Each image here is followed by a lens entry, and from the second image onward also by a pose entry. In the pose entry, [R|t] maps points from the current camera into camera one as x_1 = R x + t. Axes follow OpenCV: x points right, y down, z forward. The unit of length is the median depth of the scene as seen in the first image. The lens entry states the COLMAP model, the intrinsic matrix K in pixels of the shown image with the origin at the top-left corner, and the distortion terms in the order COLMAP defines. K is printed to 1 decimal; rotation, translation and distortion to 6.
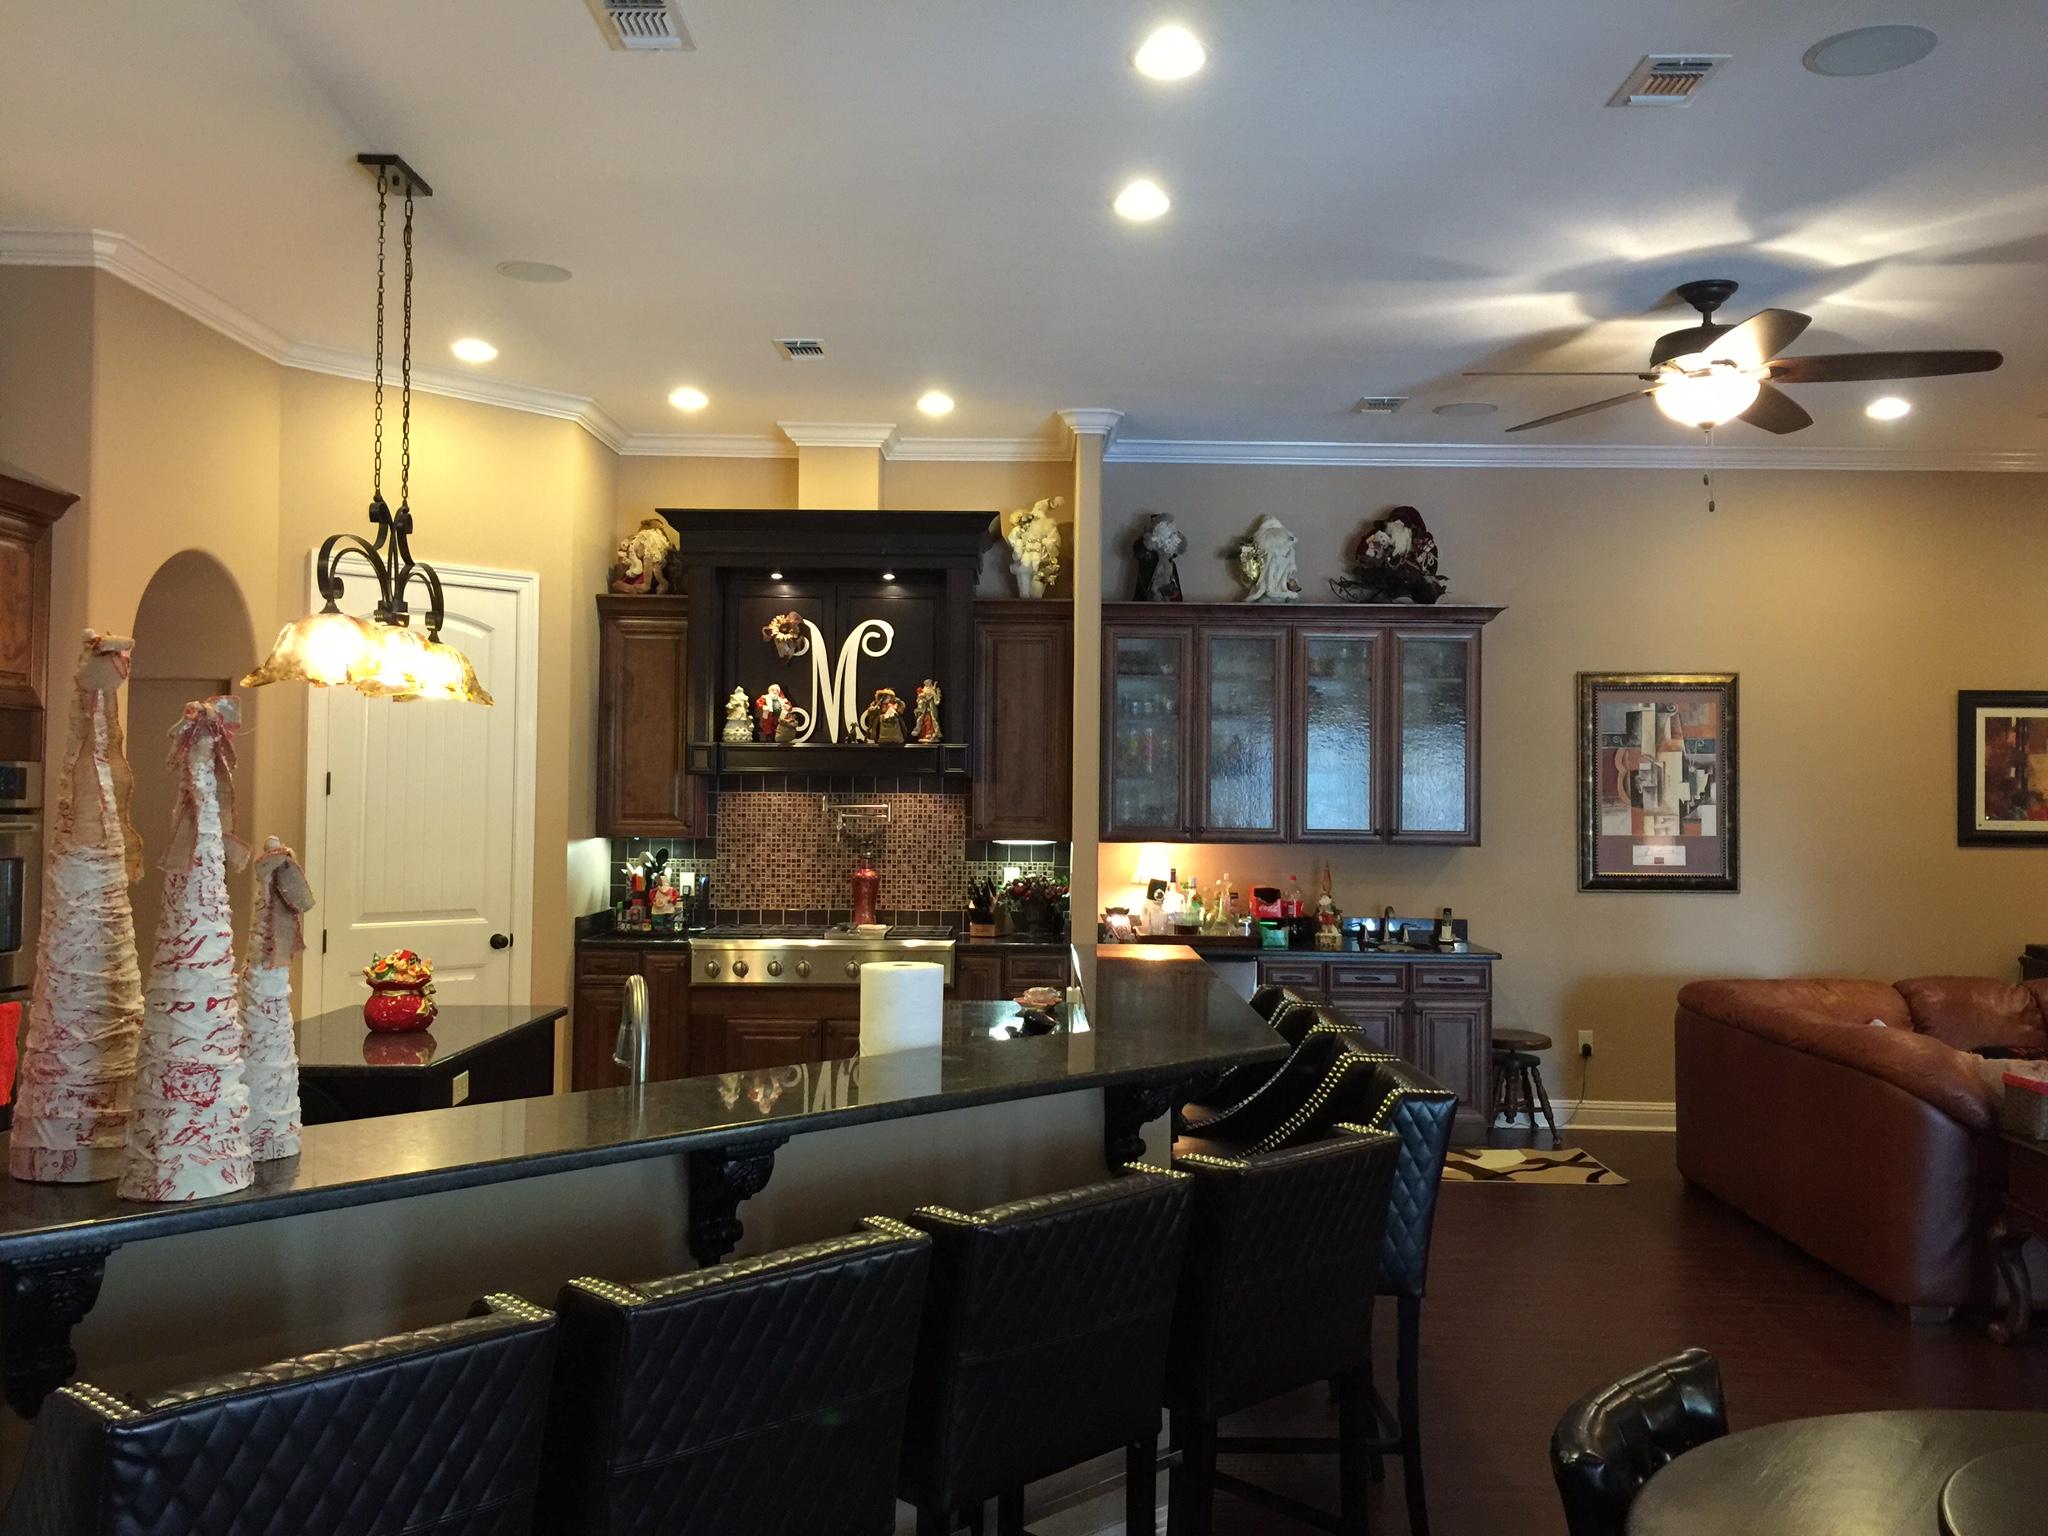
lens RADIAL K [[1737.0, 0, 1034.9], [0, 1737.0, 744.7], [0, 0, 1]] dist [0.066729, -0.079231]
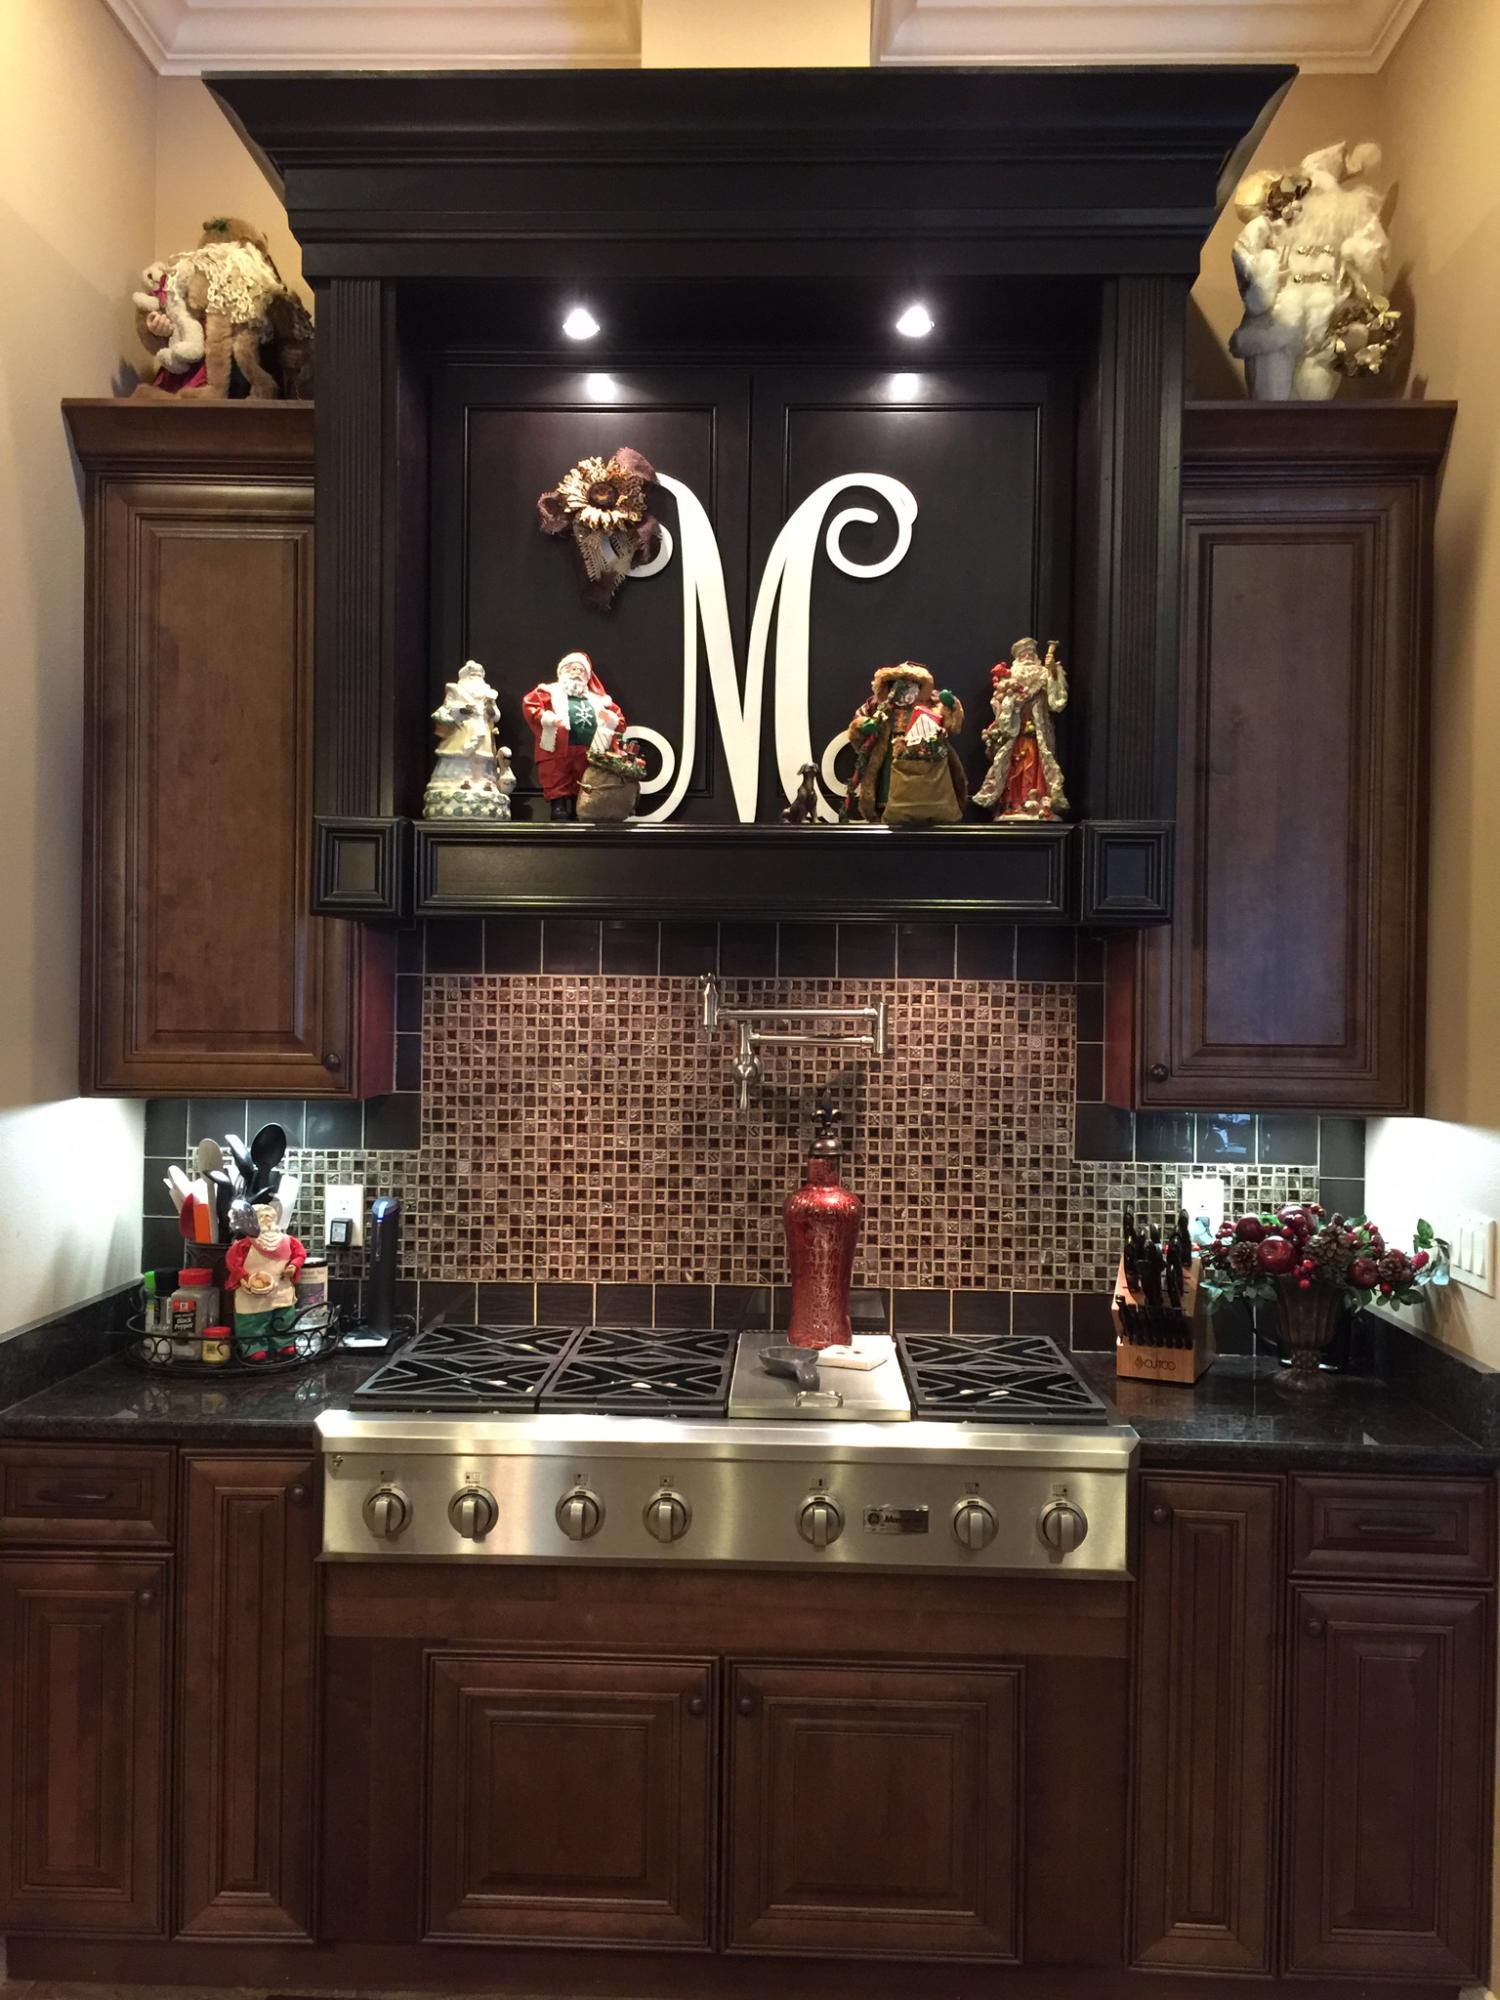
lens RADIAL K [[1696.2, 0, 750.8], [0, 1696.2, 990.1], [0, 0, 1]] dist [0.066729, -0.079231]
pose [[0.999571, 0.002339, -0.029211, -0.102969], [-0.001753, 0.999797, 0.020065, 0.023928], [0.029252, -0.020005, 0.999372, 0.651703]]
